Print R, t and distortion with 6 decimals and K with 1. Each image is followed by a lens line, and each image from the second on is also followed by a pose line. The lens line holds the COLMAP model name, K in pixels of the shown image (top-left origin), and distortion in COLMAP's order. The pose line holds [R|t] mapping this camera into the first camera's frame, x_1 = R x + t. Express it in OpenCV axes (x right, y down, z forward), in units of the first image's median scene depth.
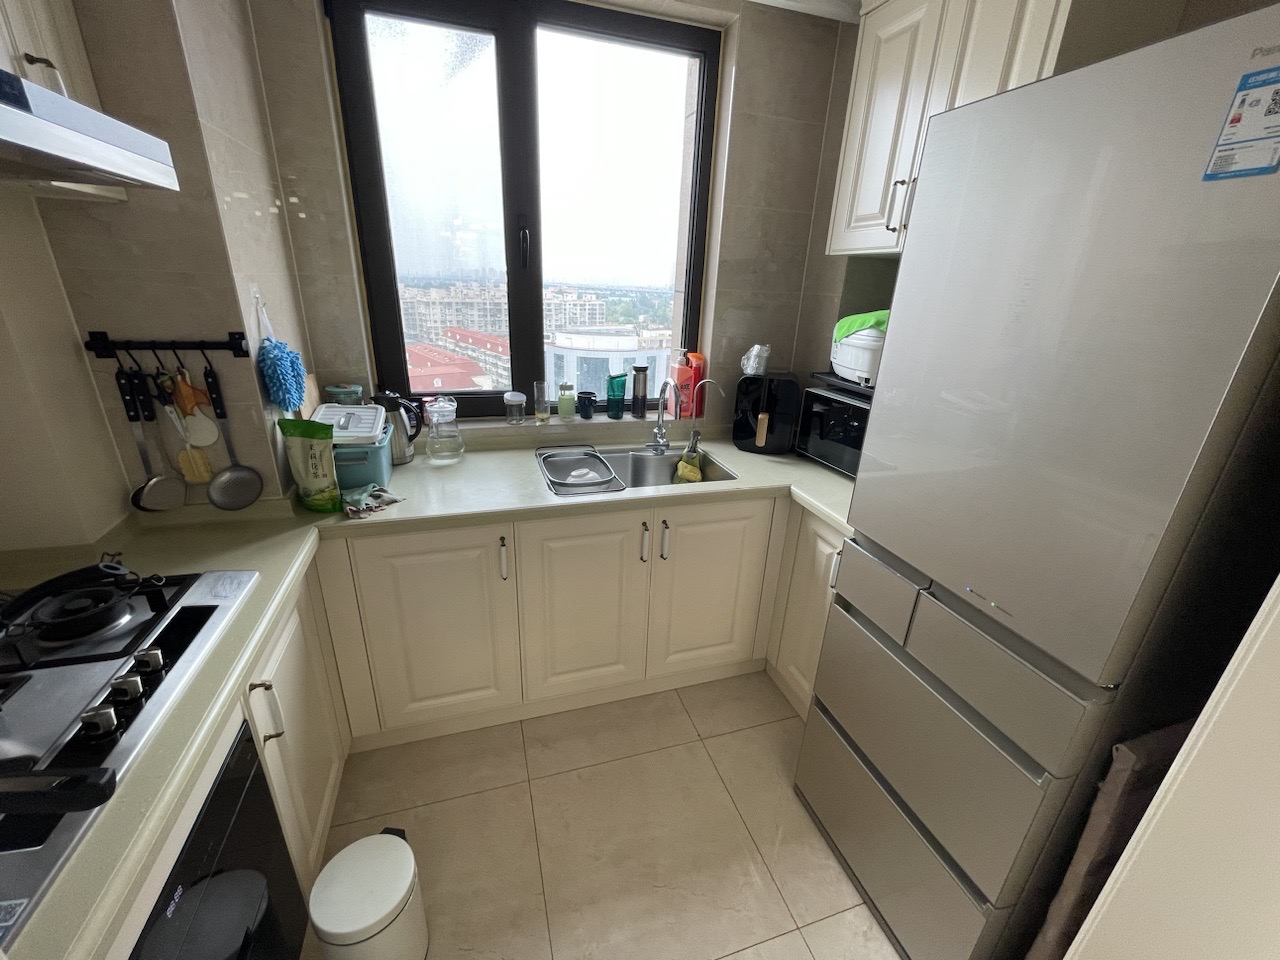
lens RADIAL K [[518.5, 0, 640.3], [0, 518.5, 484.1], [0, 0, 1]] dist [-0.000906, -0.000156]
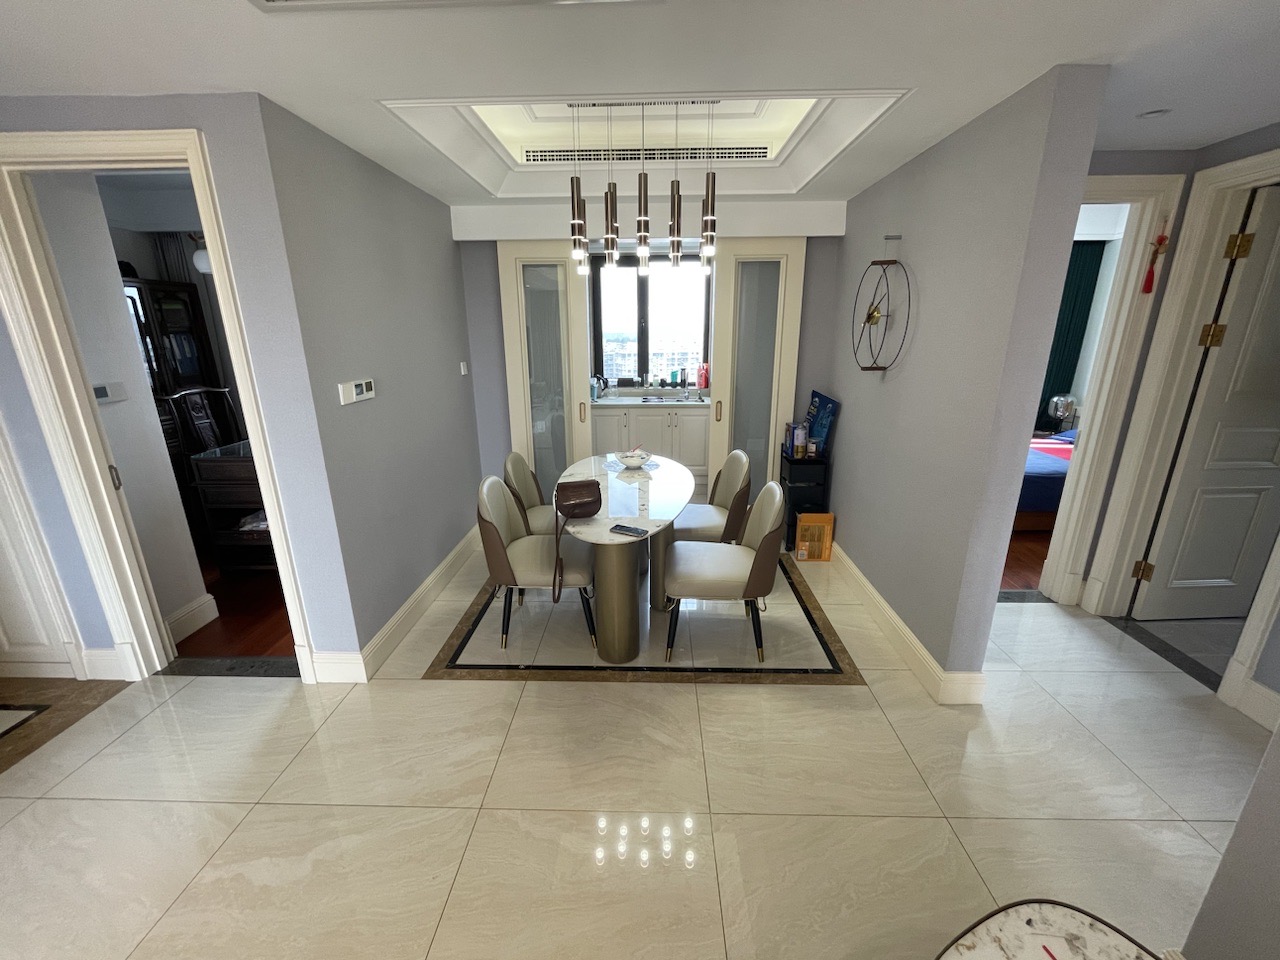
lens RADIAL K [[518.5, 0, 637.0], [0, 518.5, 484.6], [0, 0, 1]] dist [-0.000906, -0.000156]
pose [[0.940353, 0.057179, -0.335360, 0.684098], [-0.085562, 0.993838, -0.070468, 0.558596], [0.329264, 0.094958, 0.939451, -1.491893]]
